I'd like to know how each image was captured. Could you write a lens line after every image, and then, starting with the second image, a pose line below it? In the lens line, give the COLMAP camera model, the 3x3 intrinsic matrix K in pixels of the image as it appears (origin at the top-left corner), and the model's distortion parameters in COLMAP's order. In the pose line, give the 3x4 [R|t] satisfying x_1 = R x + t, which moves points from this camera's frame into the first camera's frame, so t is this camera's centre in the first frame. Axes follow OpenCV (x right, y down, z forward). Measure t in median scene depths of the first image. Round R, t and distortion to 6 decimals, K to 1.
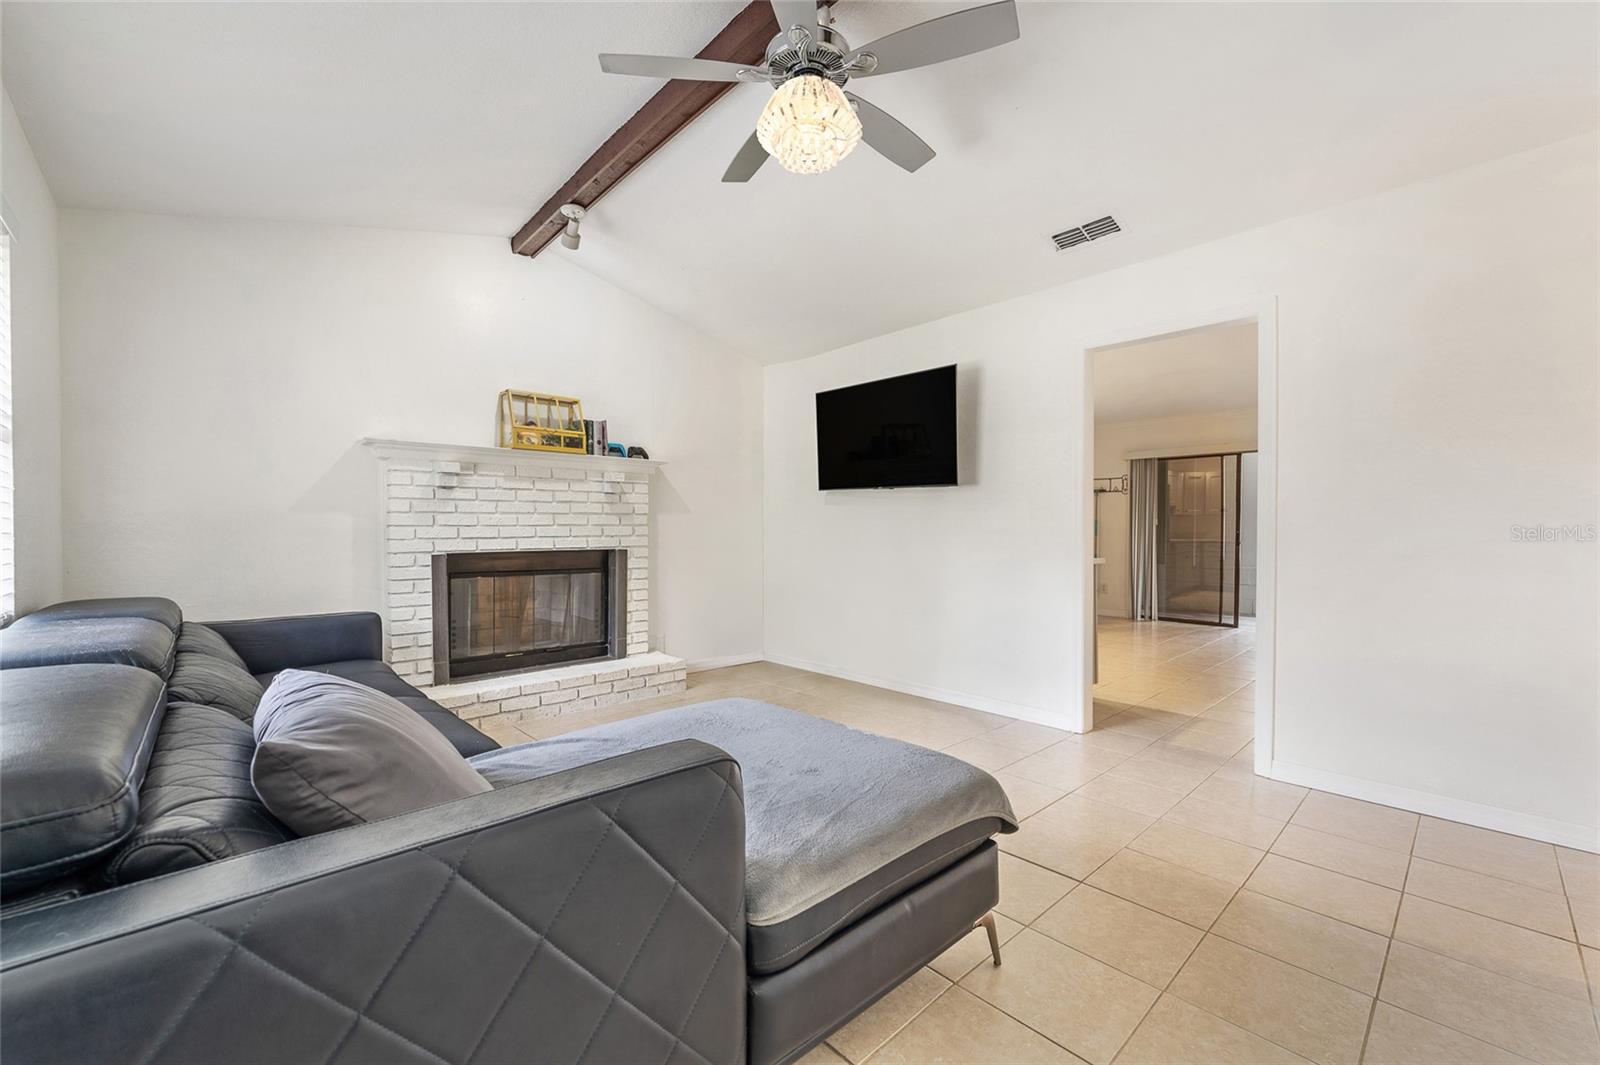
lens RADIAL K [[647.5, 0, 800.0], [0, 647.5, 532.5], [0, 0, 1]] dist [0.000455, 0.000104]
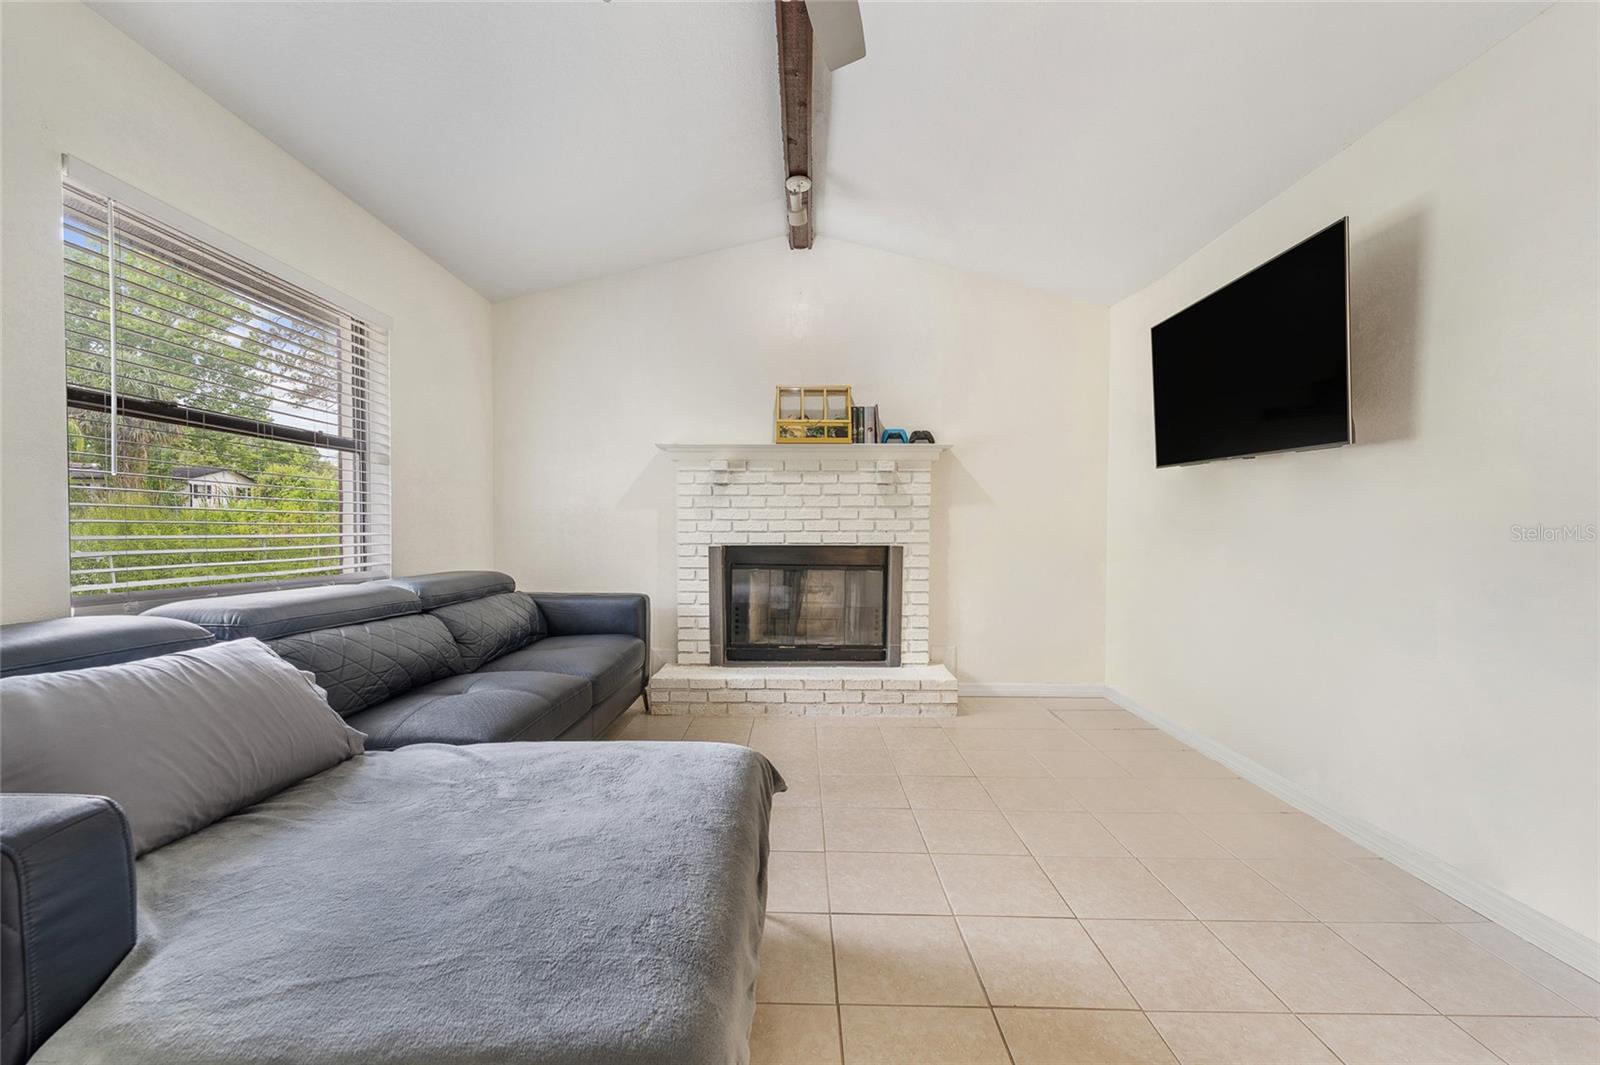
lens RADIAL K [[647.5, 0, 800.0], [0, 647.5, 532.5], [0, 0, 1]] dist [0.000455, 0.000104]
pose [[0.729255, 0.010508, -0.684162, 0.258051], [-0.006298, 0.999943, 0.008644, 0.000407], [0.684213, -0.001995, 0.729279, 0.267926]]
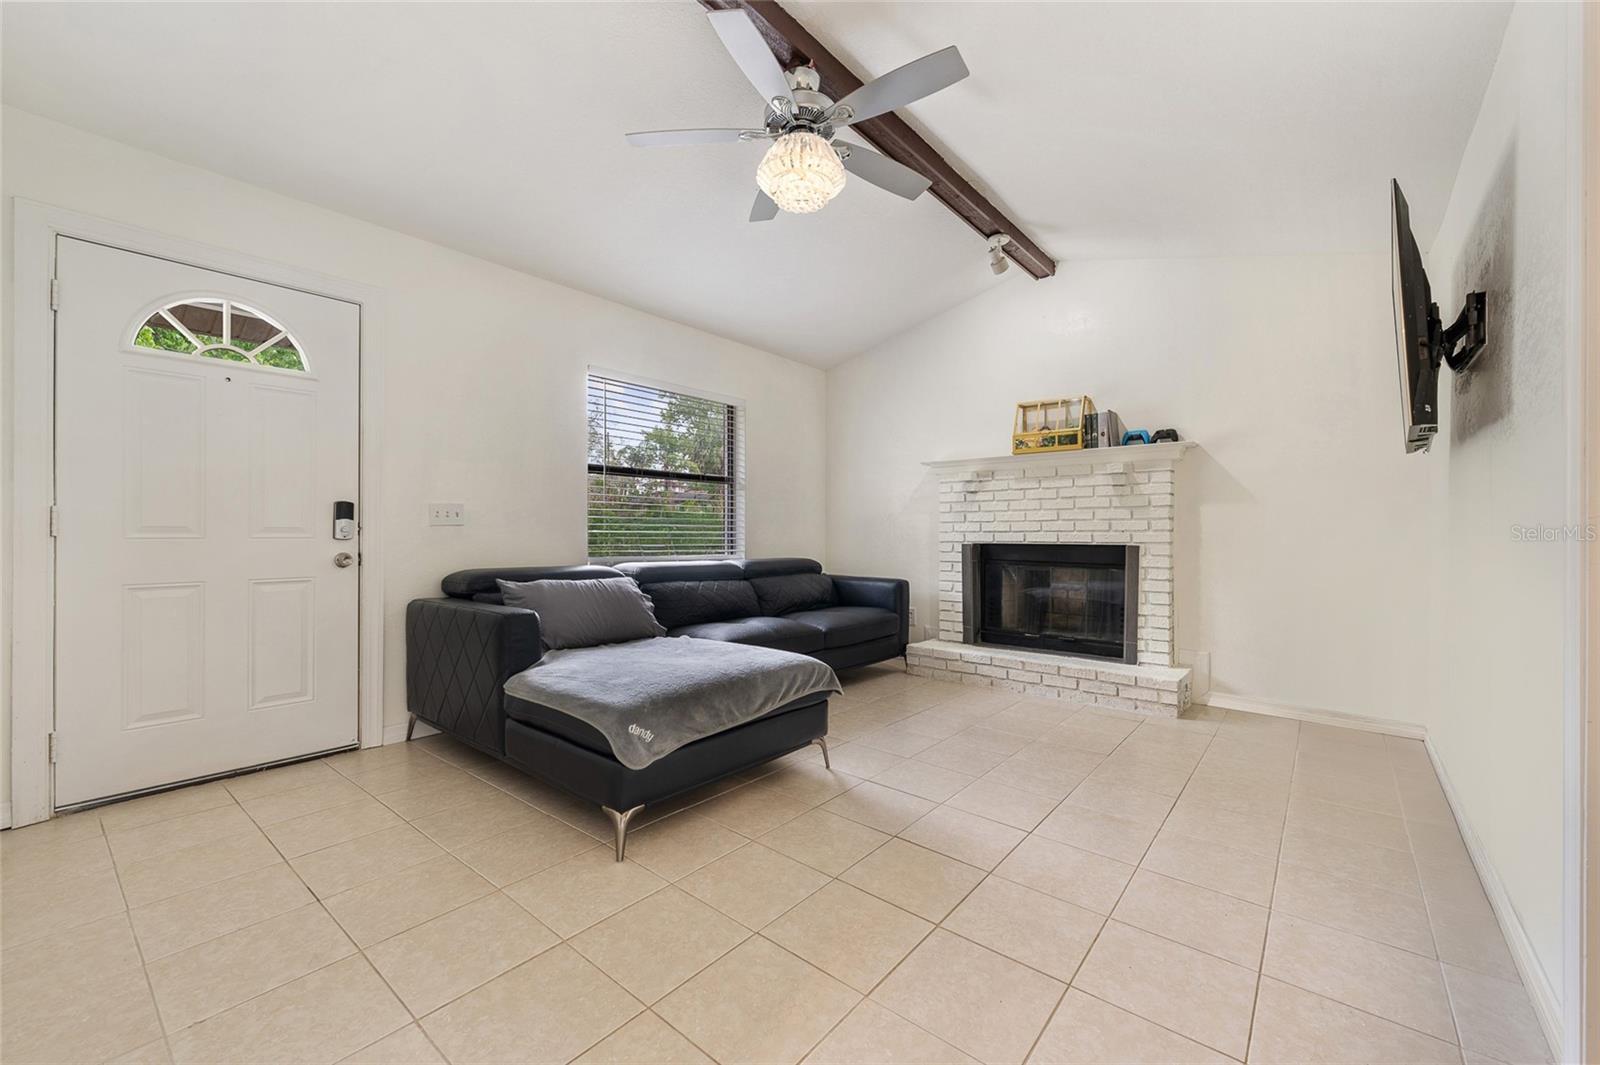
lens RADIAL K [[641.4, 0, 798.7], [0, 641.4, 526.2], [0, 0, 1]] dist [0.000190, 0.000016]
pose [[0.117850, -0.008297, -0.992997, 0.608054], [-0.006325, 0.999939, -0.009105, 0.010708], [0.993011, 0.007354, 0.117790, 0.450921]]
